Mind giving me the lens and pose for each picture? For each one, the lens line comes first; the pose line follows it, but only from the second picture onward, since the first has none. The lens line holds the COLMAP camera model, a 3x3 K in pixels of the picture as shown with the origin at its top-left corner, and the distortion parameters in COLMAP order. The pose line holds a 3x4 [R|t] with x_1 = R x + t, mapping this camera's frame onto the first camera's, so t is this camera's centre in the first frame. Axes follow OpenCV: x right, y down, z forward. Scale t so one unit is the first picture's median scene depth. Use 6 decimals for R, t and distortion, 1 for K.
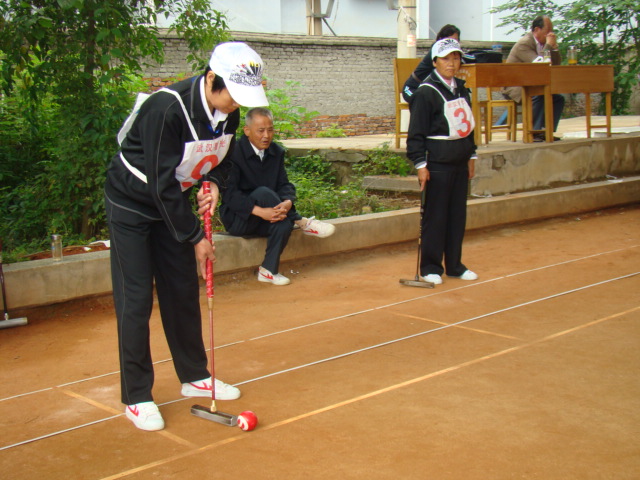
lens RADIAL K [[914.7, 0, 320.0], [0, 914.7, 240.0], [0, 0, 1]] dist [0.030489, 0.069622]
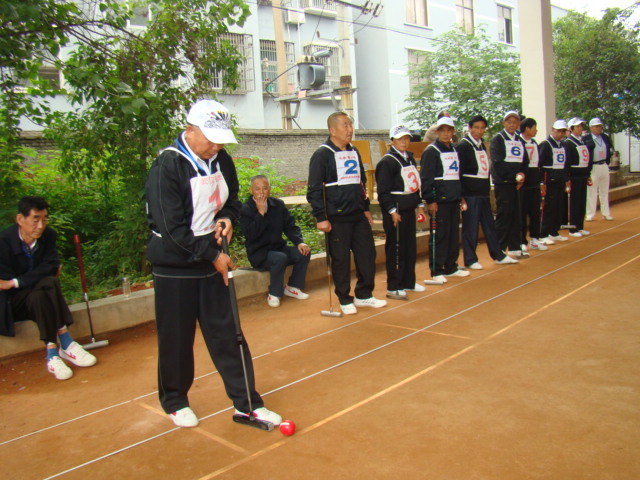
lens RADIAL K [[583.5, 0, 320.0], [0, 583.5, 240.0], [0, 0, 1]] dist [-0.178727, 0.111082]
pose [[0.997490, -0.047684, 0.052350, -0.043594], [0.049384, 0.998278, -0.031666, -0.021515], [-0.050750, 0.034172, 0.998127, 0.142984]]
